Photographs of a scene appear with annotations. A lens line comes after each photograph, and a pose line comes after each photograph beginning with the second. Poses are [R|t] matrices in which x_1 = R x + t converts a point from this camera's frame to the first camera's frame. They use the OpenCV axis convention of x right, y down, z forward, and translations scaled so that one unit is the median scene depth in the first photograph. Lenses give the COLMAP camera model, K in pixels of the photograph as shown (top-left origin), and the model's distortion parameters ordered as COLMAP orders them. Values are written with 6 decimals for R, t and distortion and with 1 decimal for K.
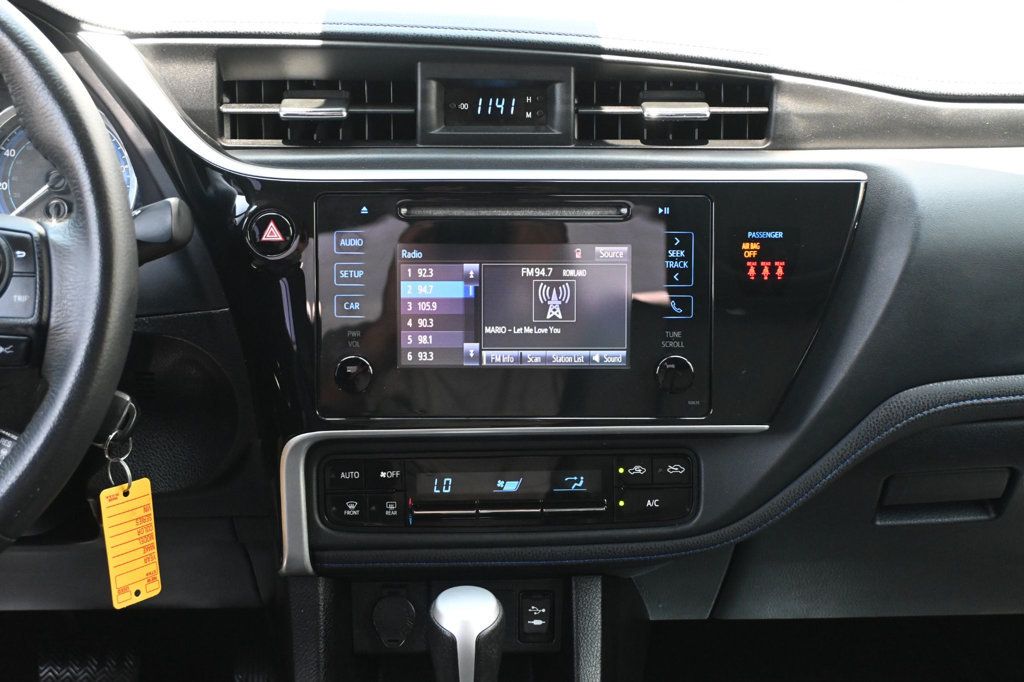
lens RADIAL K [[1579.4, 0, 512.0], [0, 1579.4, 341.0], [0, 0, 1]] dist [-0.017029, 0.001466]
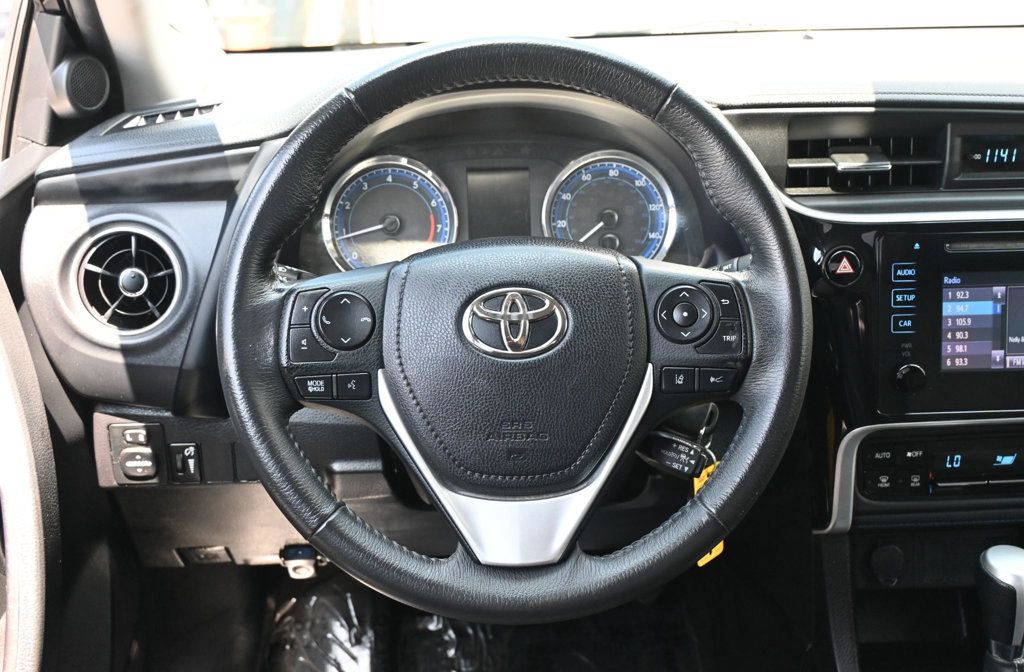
lens RADIAL K [[1261.3, 0, 512.0], [0, 1261.3, 336.0], [0, 0, 1]] dist [-0.008504, 0.000356]
pose [[0.999699, -0.024488, 0.001557, -0.408682], [0.024364, 0.998166, 0.055415, -0.074112], [-0.002911, -0.055360, 0.998462, 0.011796]]
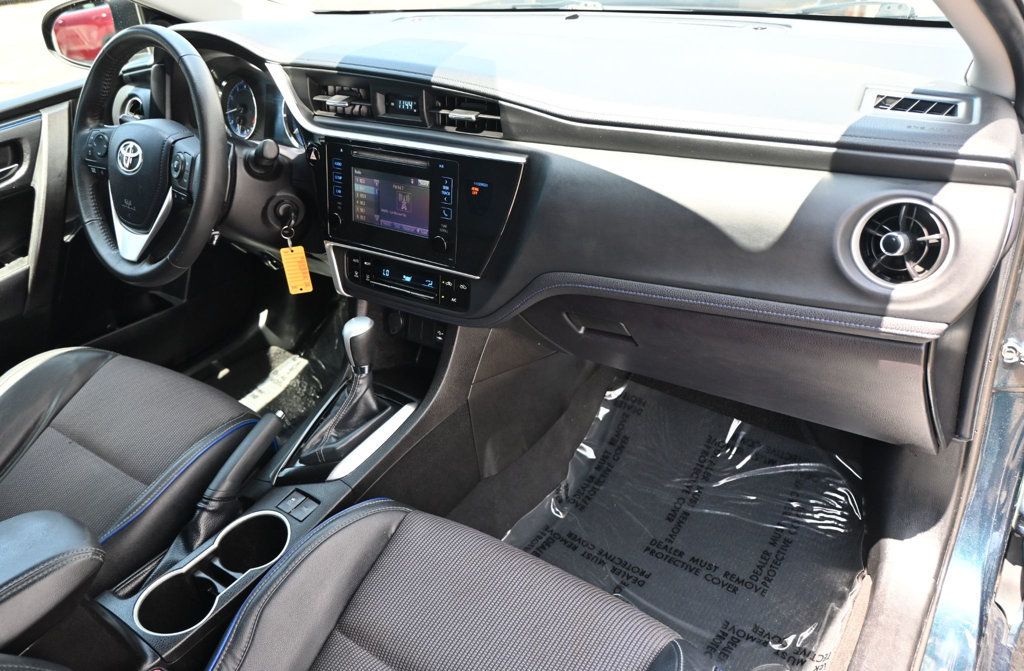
lens RADIAL K [[756.6, 0, 512.0], [0, 756.6, 335.5], [0, 0, 1]] dist [-0.023475, -0.000442]
pose [[0.799661, 0.246659, -0.547450, 0.763424], [-0.091424, 0.951116, 0.294992, -0.171182], [0.593451, -0.185843, 0.783121, 0.234484]]
